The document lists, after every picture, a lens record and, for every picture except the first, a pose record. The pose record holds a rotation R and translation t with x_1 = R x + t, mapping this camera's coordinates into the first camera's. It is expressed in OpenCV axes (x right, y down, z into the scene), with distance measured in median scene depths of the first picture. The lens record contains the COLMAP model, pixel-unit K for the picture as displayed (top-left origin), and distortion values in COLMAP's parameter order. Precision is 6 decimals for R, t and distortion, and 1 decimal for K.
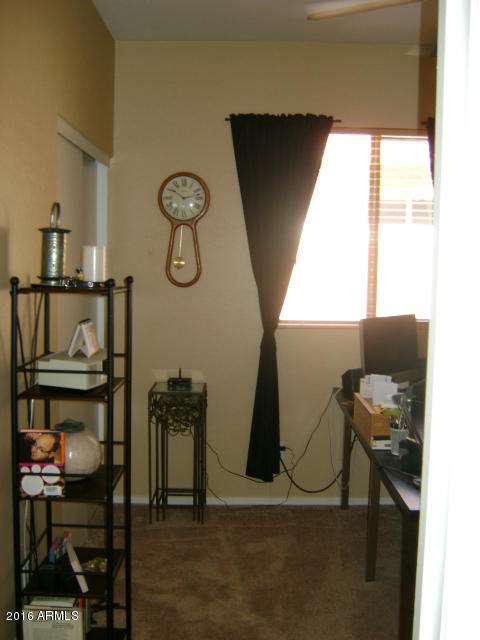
lens RADIAL K [[677.0, 0, 240.0], [0, 677.0, 320.6], [0, 0, 1]] dist [-0.108902, 0.000000]
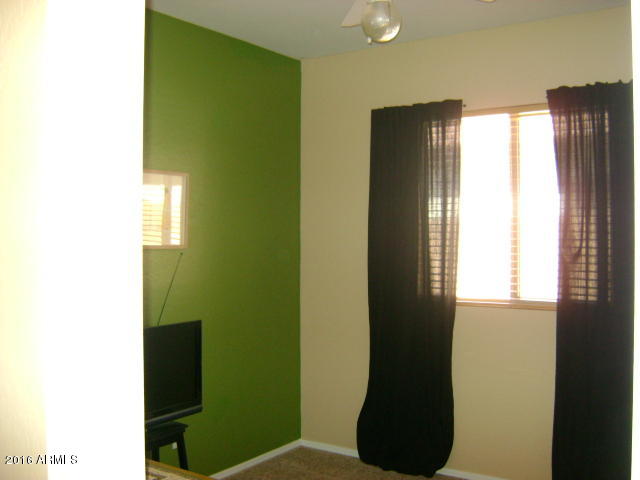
lens RADIAL K [[677.0, 0, 319.6], [0, 677.0, 238.7], [0, 0, 1]] dist [-0.108902, 0.000000]
pose [[0.861410, -0.010660, -0.507799, 0.458357], [-0.032455, 0.996581, -0.075976, -0.005845], [0.506872, 0.081927, 0.858119, 0.012538]]
